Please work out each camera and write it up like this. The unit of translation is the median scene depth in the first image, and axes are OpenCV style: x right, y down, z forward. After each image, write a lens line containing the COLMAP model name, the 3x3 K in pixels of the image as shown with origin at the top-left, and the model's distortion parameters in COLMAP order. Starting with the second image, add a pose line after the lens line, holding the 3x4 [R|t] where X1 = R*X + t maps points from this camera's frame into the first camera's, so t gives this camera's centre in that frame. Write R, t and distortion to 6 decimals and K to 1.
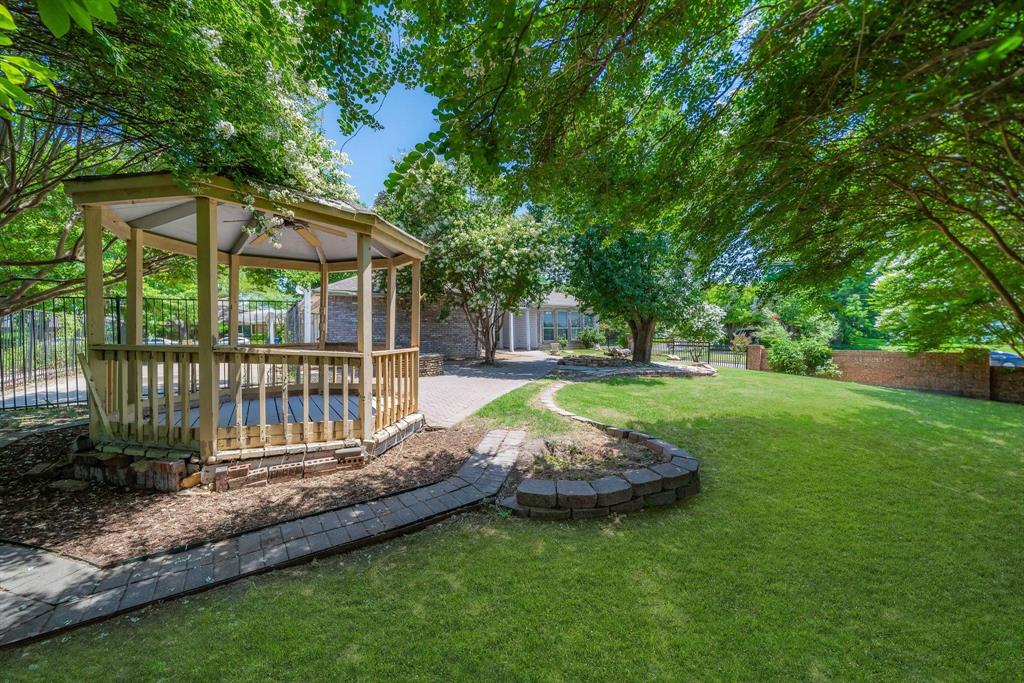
lens RADIAL K [[350.2, 0, 512.0], [0, 350.2, 341.5], [0, 0, 1]] dist [0.000442, 0.000051]
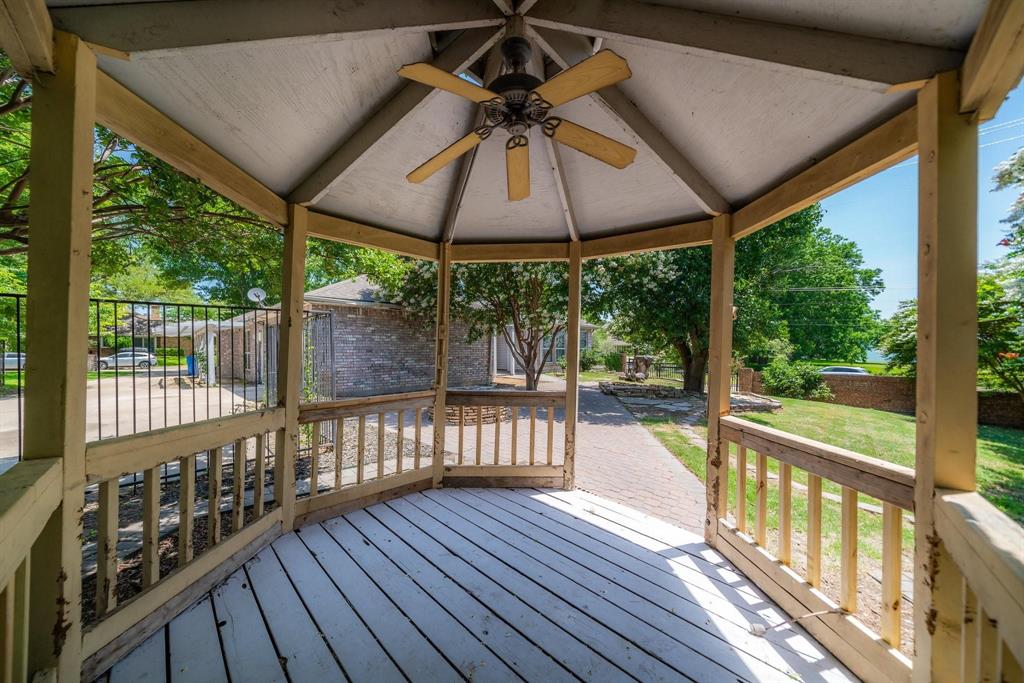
lens RADIAL K [[350.2, 0, 512.0], [0, 350.2, 341.5], [0, 0, 1]] dist [0.000442, 0.000051]
pose [[0.961666, 0.019740, 0.273513, -0.307854], [-0.010209, 0.999292, -0.036225, -0.029056], [-0.274034, 0.032044, 0.961186, 0.237825]]
